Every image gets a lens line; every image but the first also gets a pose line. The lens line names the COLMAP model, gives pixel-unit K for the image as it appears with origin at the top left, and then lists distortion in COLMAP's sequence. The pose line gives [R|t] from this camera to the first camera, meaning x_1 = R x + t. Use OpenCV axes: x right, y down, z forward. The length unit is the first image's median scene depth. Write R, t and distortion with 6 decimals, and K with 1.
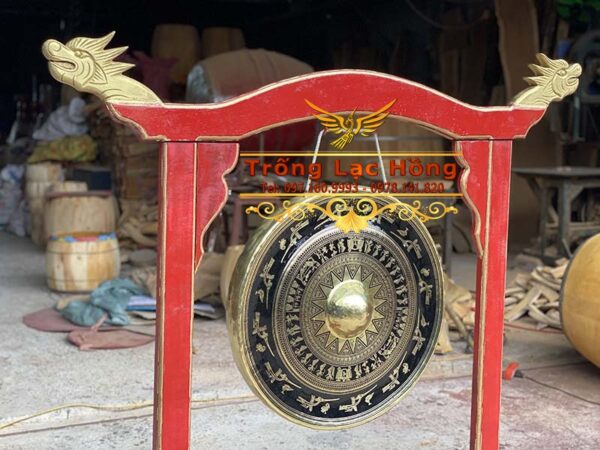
lens RADIAL K [[908.1, 0, 300.2], [0, 908.1, 225.4], [0, 0, 1]] dist [0.081452, 0.000000]
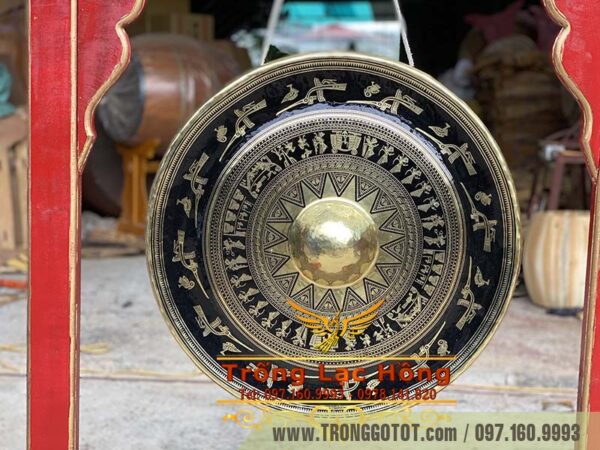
lens RADIAL K [[908.1, 0, 300.0], [0, 908.1, 224.2], [0, 0, 1]] dist [0.081452, 0.000000]
pose [[0.868946, 0.067277, -0.490312, 0.352842], [-0.061631, 0.997715, 0.027674, 0.062870], [0.491054, 0.006172, 0.871107, 0.420991]]
